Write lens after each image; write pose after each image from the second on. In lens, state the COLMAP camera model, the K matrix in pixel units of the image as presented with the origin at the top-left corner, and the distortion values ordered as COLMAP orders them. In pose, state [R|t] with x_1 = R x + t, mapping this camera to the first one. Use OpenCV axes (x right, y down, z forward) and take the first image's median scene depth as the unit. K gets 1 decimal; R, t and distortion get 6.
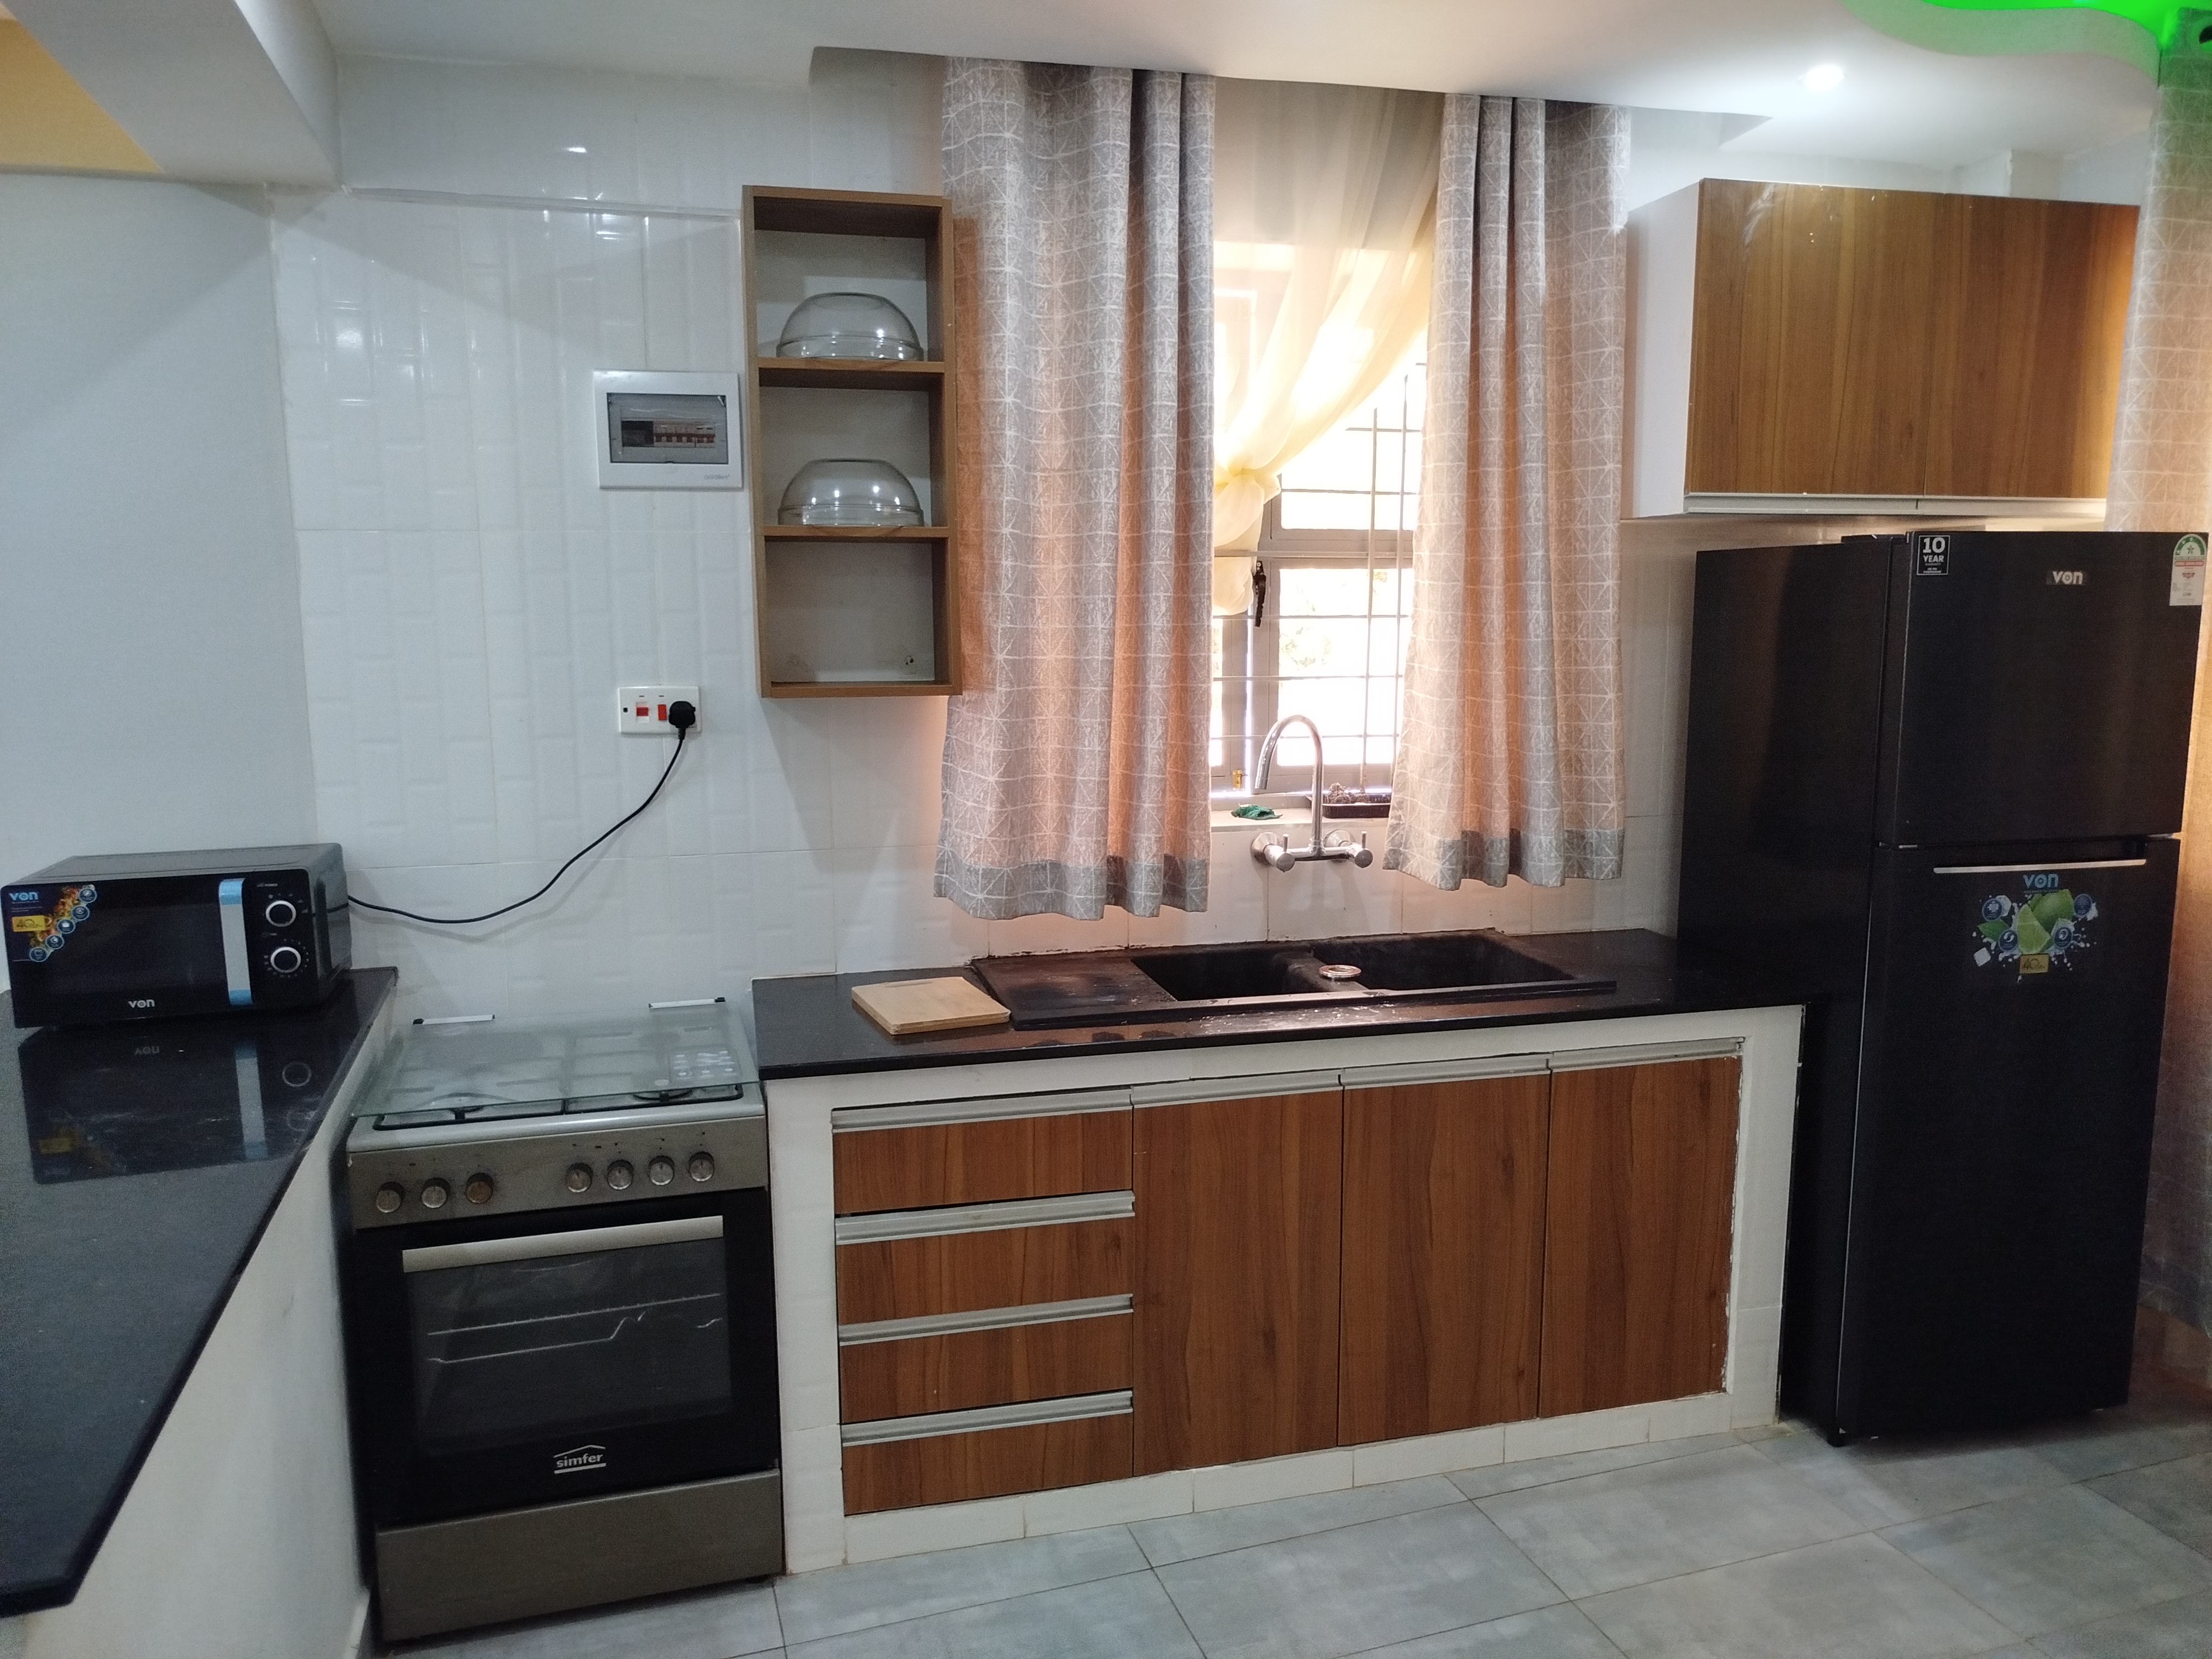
lens RADIAL K [[1511.6, 0, 1106.0], [0, 1511.6, 829.5], [0, 0, 1]] dist [0.001078, 0.006658]
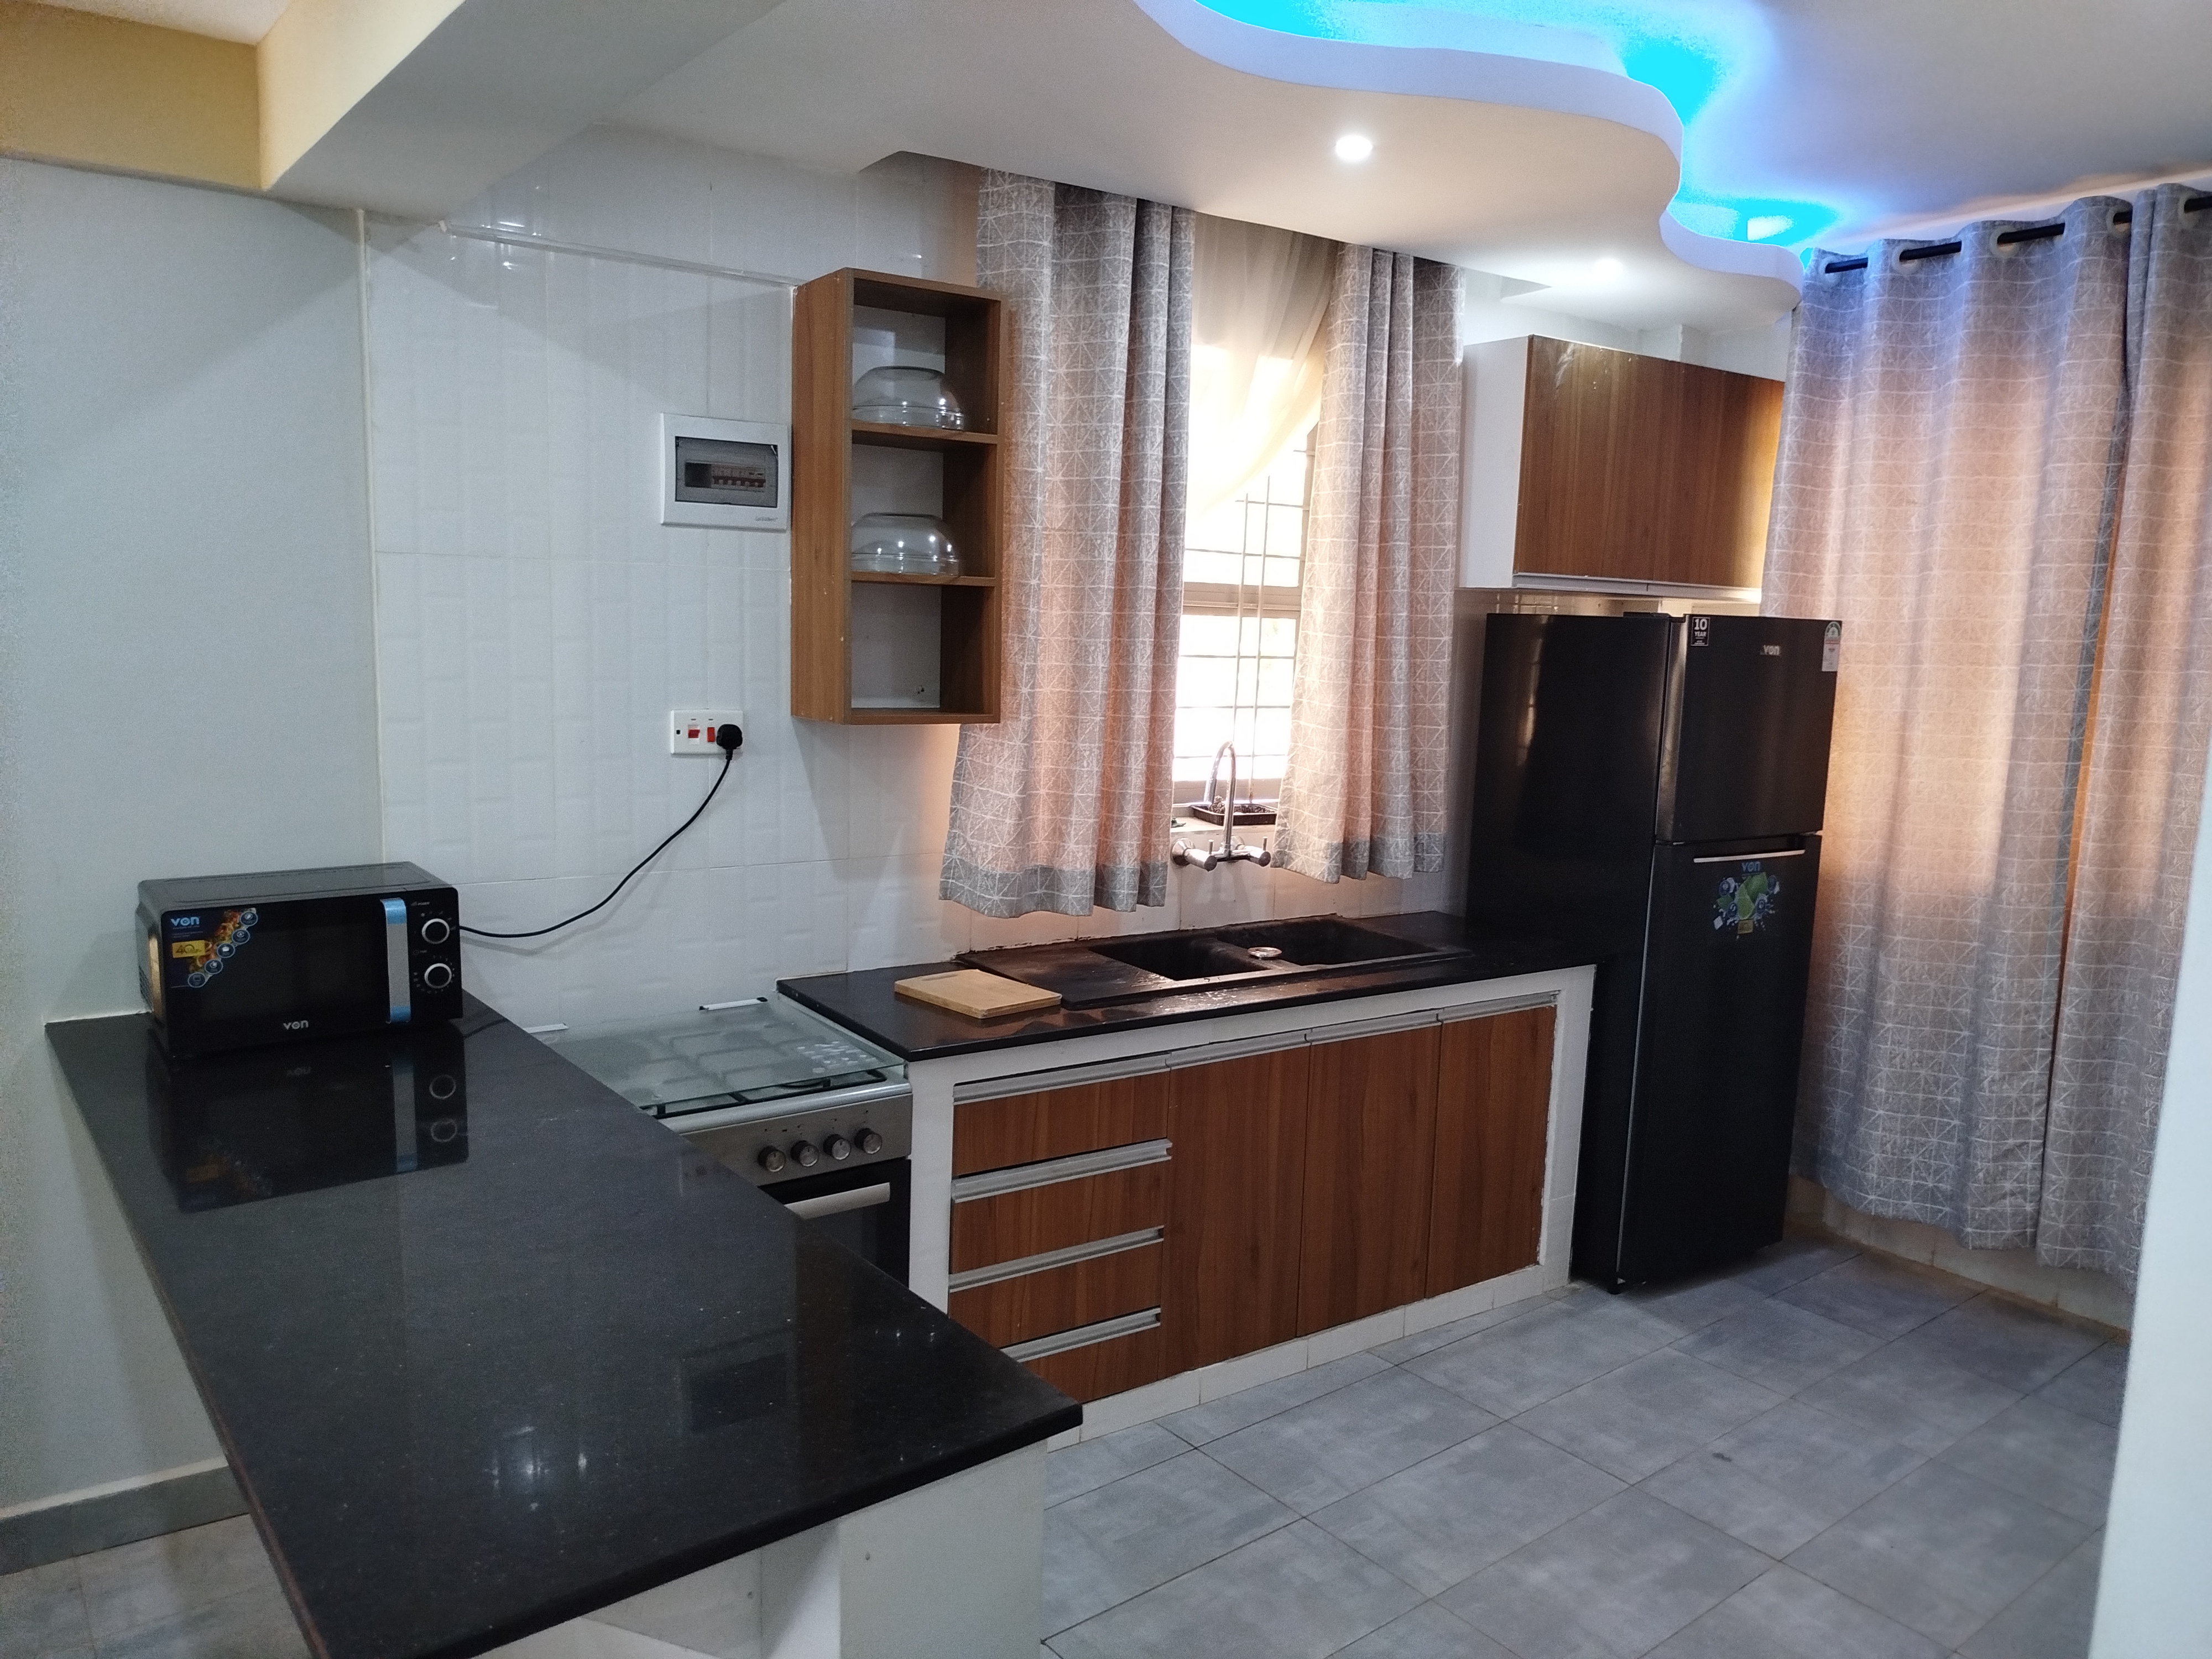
lens RADIAL K [[1506.4, 0, 1107.6], [0, 1506.4, 829.5], [0, 0, 1]] dist [0.039168, -0.097207]
pose [[0.941502, -0.011099, 0.336825, -0.394402], [0.011112, 0.999936, 0.001888, -0.009058], [-0.336825, 0.001965, 0.941565, -0.105357]]
